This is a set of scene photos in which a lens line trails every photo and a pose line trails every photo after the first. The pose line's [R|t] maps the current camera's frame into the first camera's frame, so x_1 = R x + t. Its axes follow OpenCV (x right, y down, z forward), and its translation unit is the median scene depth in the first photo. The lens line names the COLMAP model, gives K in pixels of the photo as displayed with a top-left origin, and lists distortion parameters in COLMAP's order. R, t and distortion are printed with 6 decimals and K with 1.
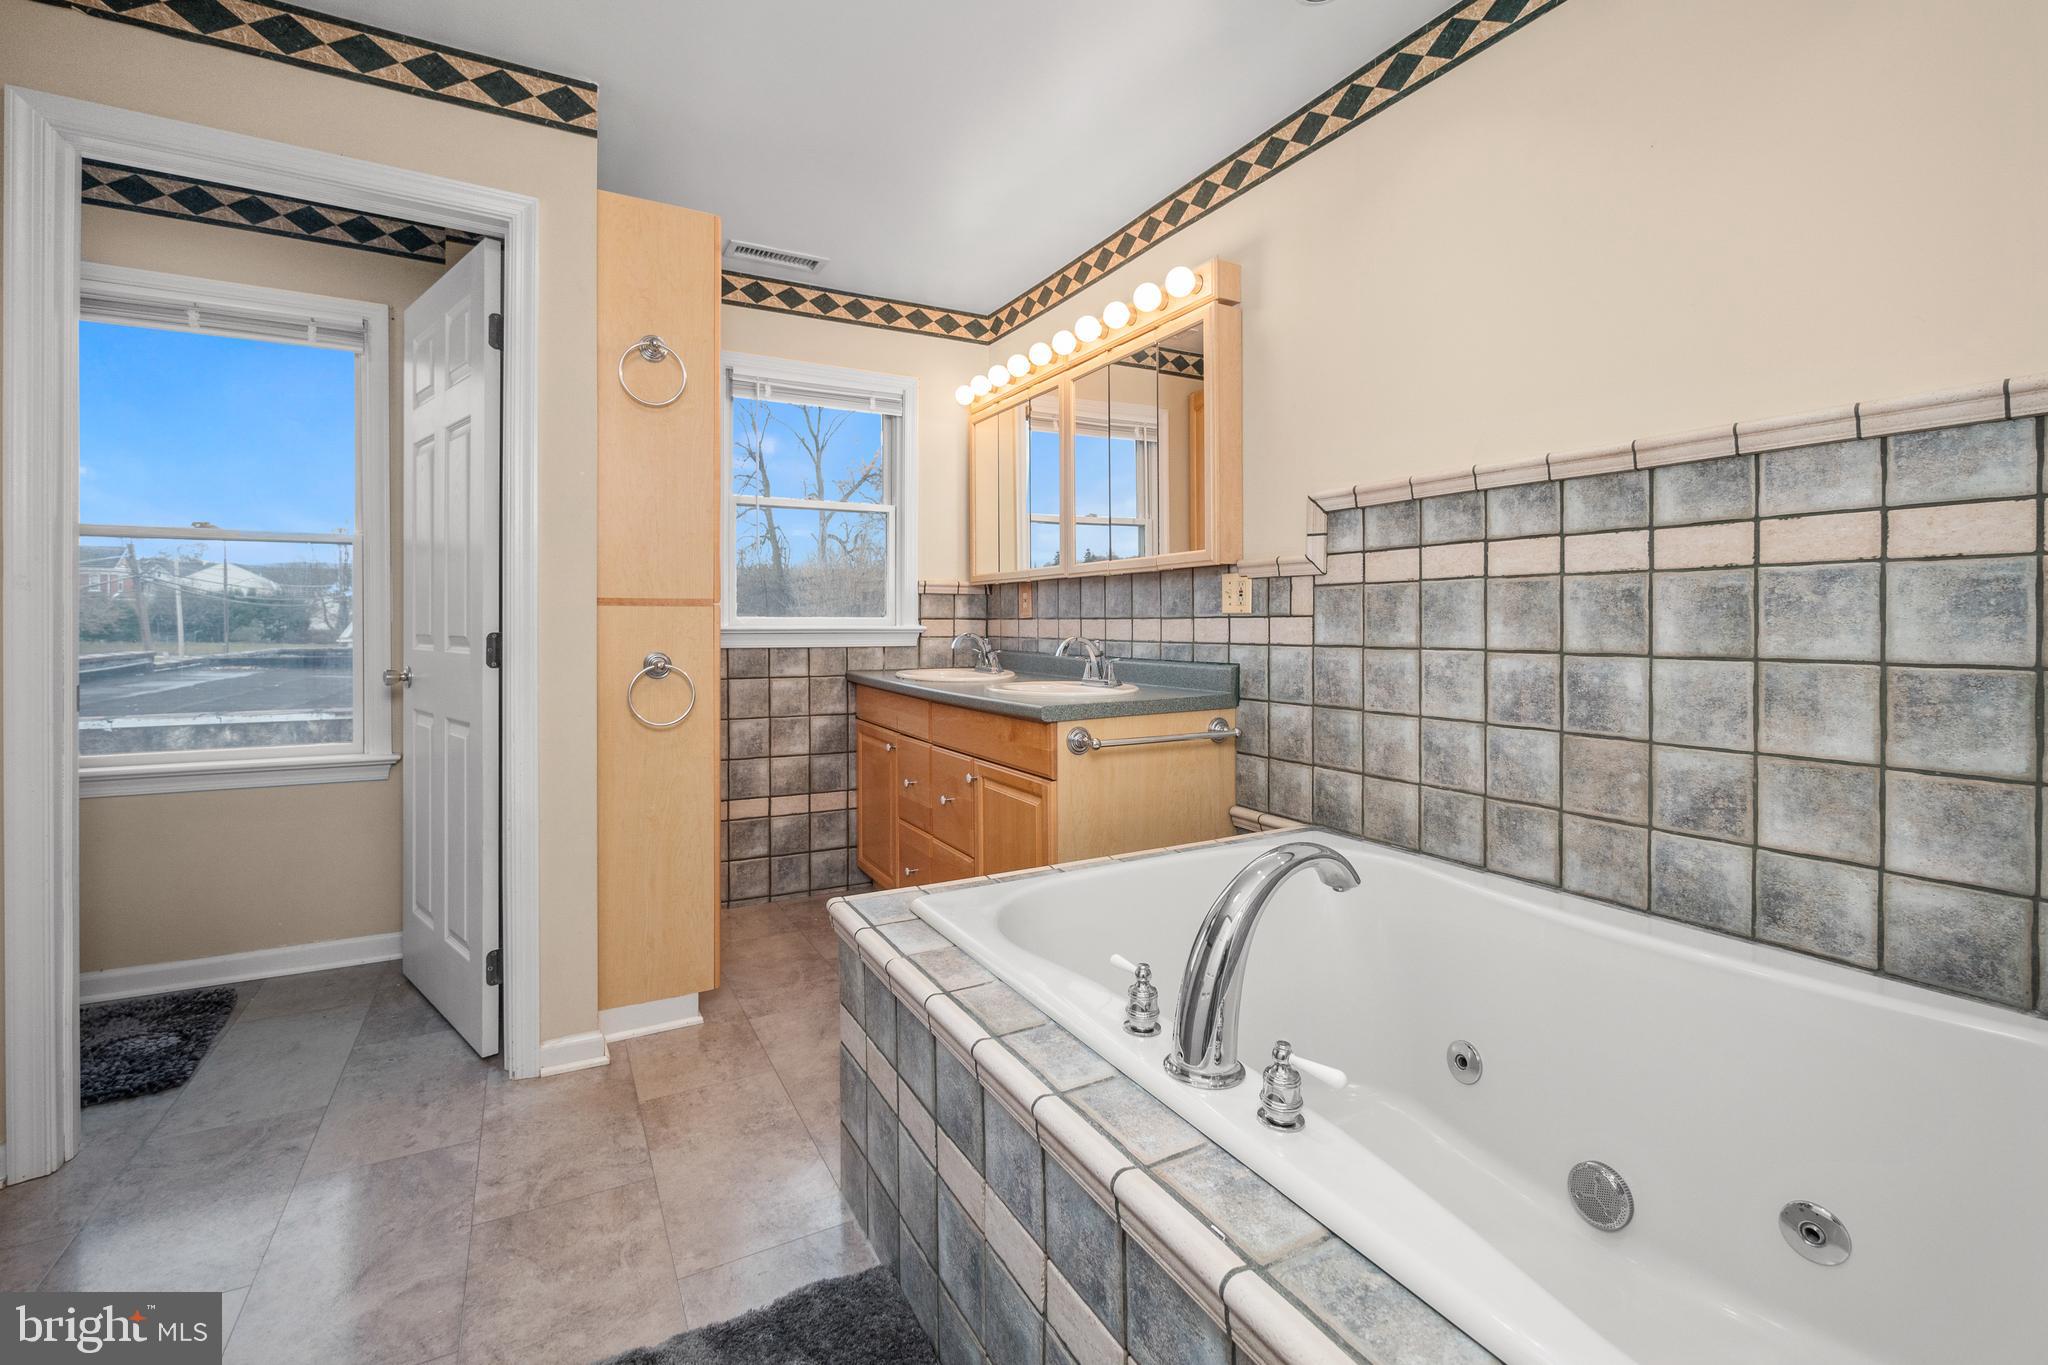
lens RADIAL K [[876.1, 0, 1029.3], [0, 876.1, 629.5], [0, 0, 1]] dist [-0.004151, -0.000338]
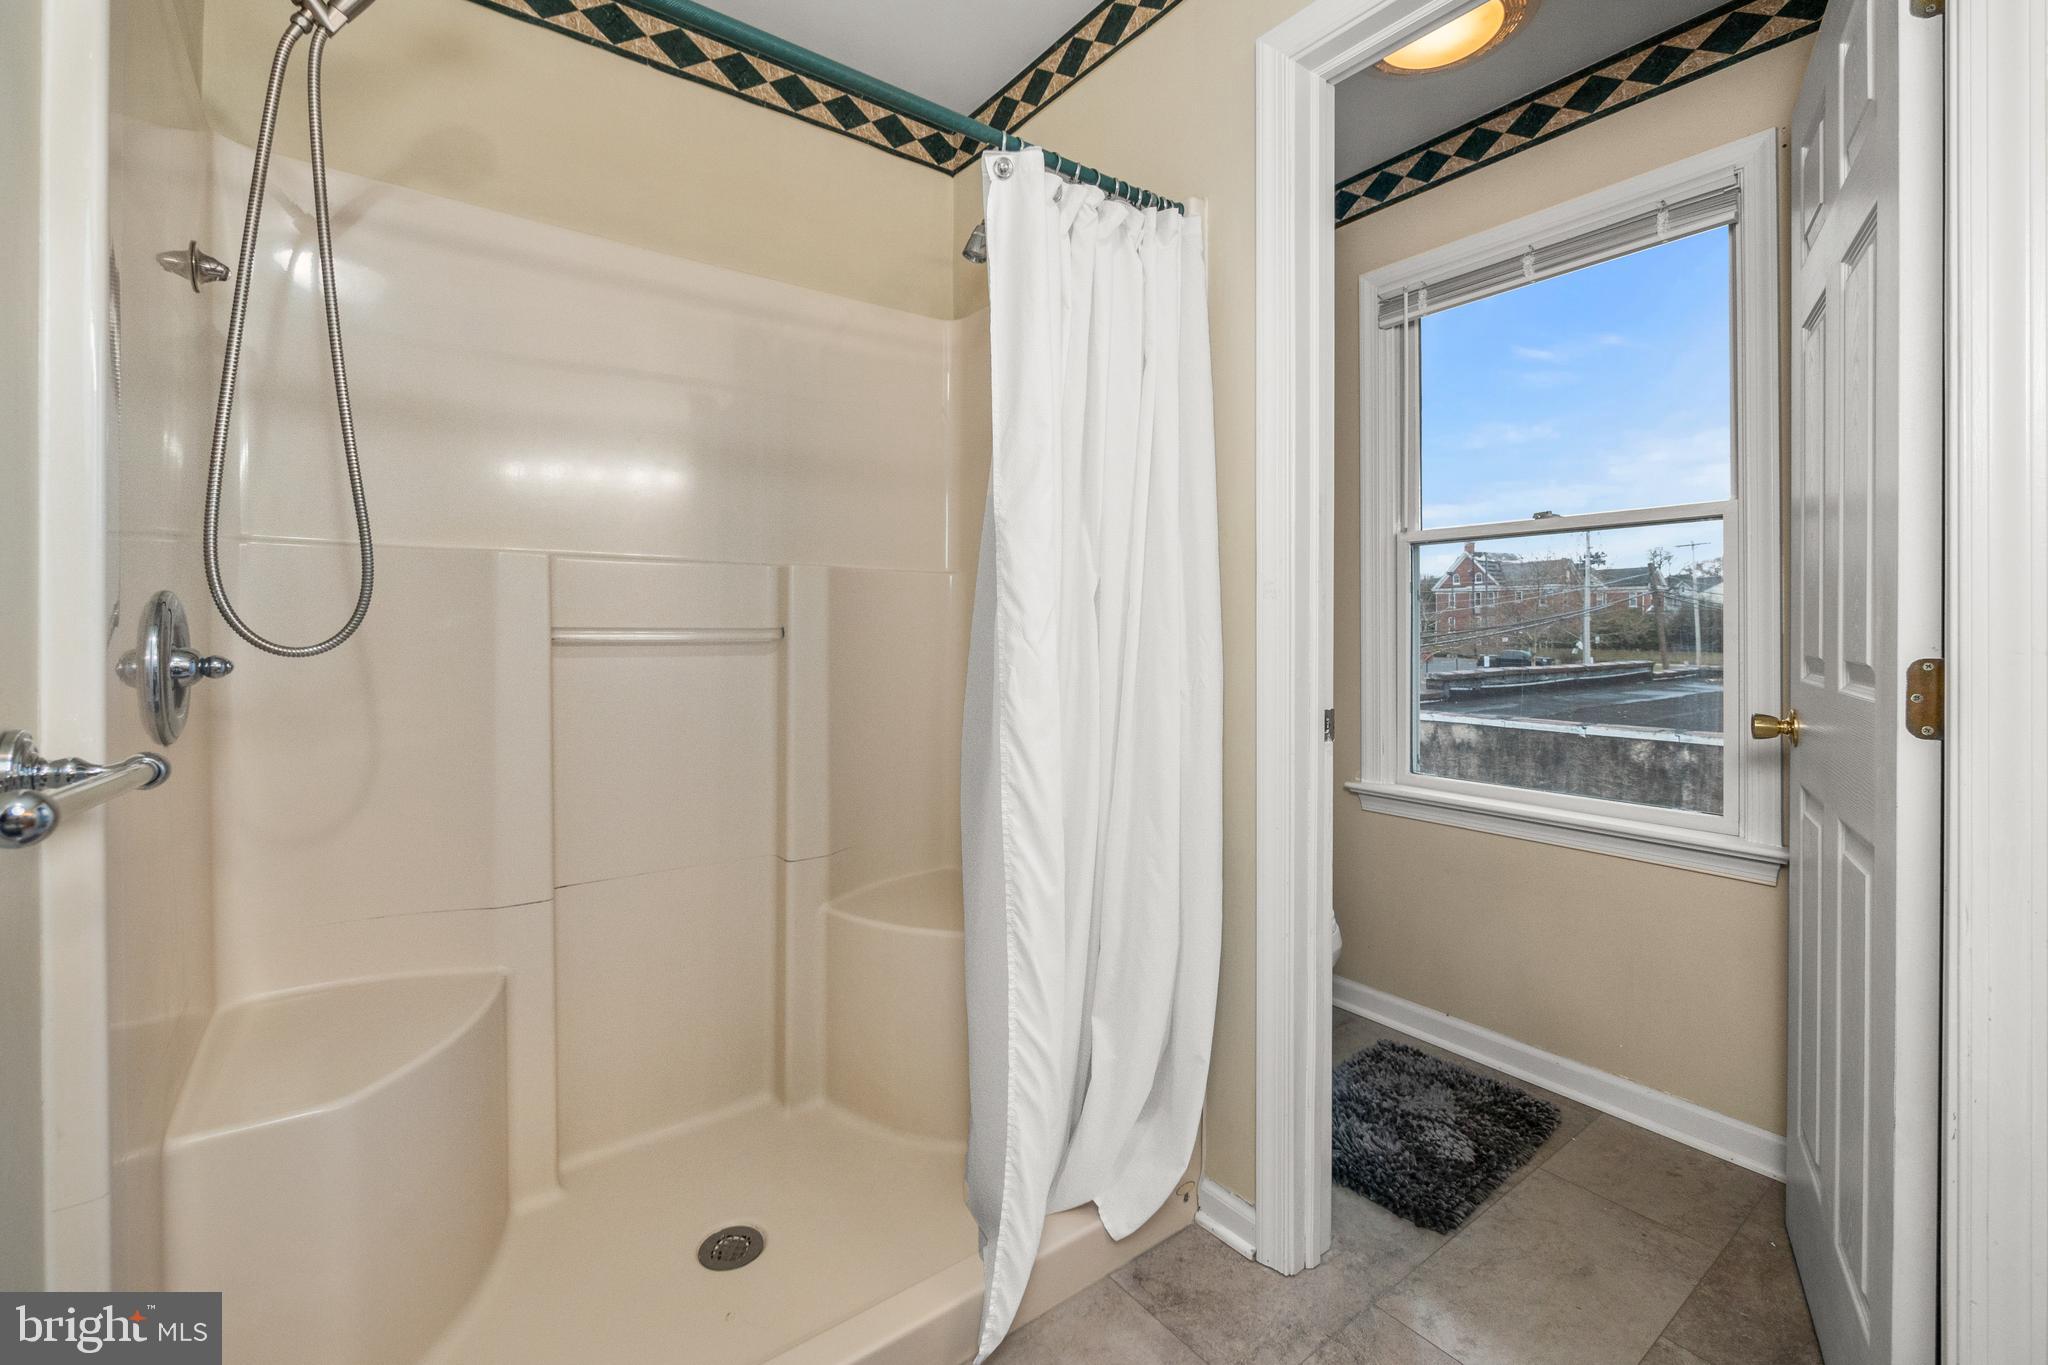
lens RADIAL K [[876.1, 0, 1029.3], [0, 876.1, 629.5], [0, 0, 1]] dist [-0.004151, -0.000338]
pose [[0.131247, -0.005034, -0.991337, -0.192098], [-0.007852, 0.999950, -0.006117, -0.003892], [0.991319, 0.008587, 0.131201, 0.402290]]
